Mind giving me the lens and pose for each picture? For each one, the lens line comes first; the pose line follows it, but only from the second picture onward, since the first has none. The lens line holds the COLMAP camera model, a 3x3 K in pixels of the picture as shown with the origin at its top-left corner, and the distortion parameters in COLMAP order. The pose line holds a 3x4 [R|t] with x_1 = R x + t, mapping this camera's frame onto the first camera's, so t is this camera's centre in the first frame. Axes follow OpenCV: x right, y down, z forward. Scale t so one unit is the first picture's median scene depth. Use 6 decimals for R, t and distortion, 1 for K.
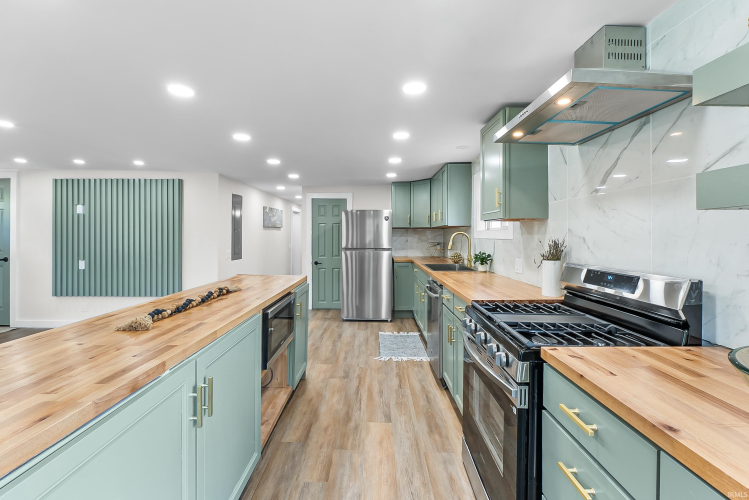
lens RADIAL K [[319.8, 0, 379.5], [0, 319.8, 234.0], [0, 0, 1]] dist [0.000131, 0.000050]
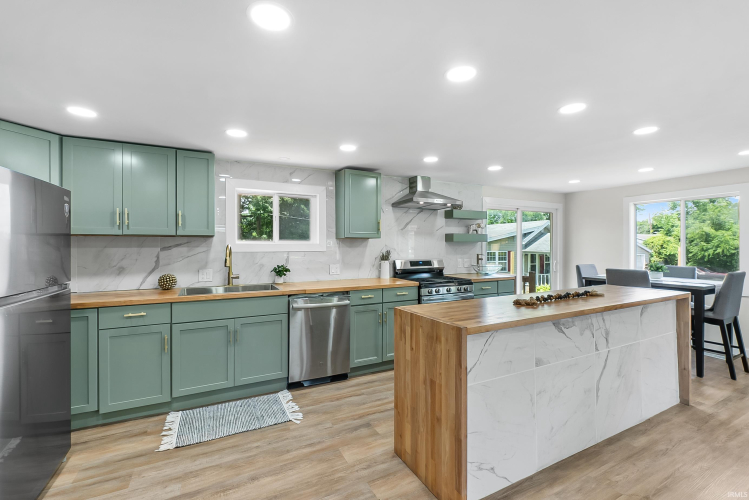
lens RADIAL K [[319.8, 0, 372.2], [0, 319.8, 251.7], [0, 0, 1]] dist [0.000131, 0.000050]
pose [[-0.443318, -0.009156, 0.896318, -0.784404], [0.000018, 0.999948, 0.010223, 0.005717], [-0.896365, 0.004548, -0.443294, 1.277870]]
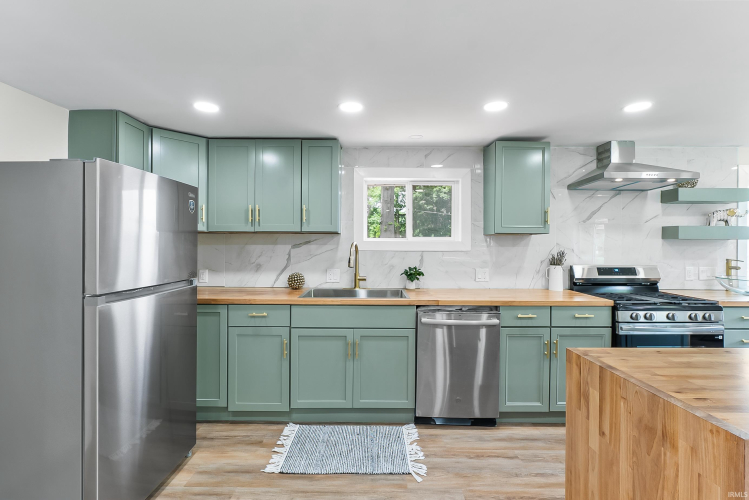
lens RADIAL K [[340.5, 0, 374.4], [0, 340.5, 245.4], [0, 0, 1]] dist [-0.005527, -0.000795]
pose [[0.001963, 0.003474, 0.999992, -0.631185], [-0.010013, 0.999944, -0.003454, 0.005431], [-0.999948, -0.010006, 0.001998, 1.181459]]
